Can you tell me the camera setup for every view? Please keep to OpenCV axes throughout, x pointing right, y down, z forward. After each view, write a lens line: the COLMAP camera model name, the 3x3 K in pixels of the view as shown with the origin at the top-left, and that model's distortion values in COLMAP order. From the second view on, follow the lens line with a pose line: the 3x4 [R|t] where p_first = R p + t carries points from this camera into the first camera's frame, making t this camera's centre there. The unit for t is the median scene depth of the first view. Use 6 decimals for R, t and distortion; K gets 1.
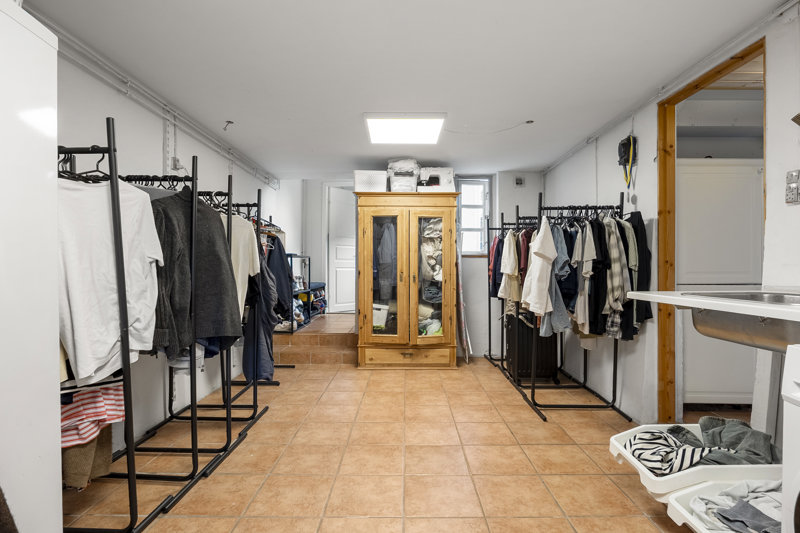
lens RADIAL K [[411.3, 0, 404.7], [0, 411.3, 267.1], [0, 0, 1]] dist [0.002127, 0.000215]
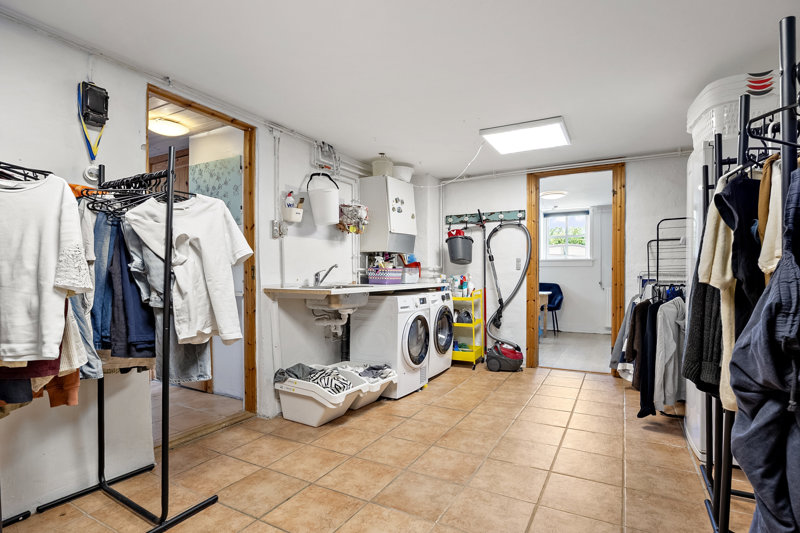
lens RADIAL K [[411.3, 0, 407.3], [0, 411.3, 271.1], [0, 0, 1]] dist [0.002127, 0.000215]
pose [[-0.877171, 0.000284, 0.480179, -0.304989], [0.003921, 0.999971, 0.006570, -0.007714], [-0.480163, 0.007646, -0.877146, 1.680372]]
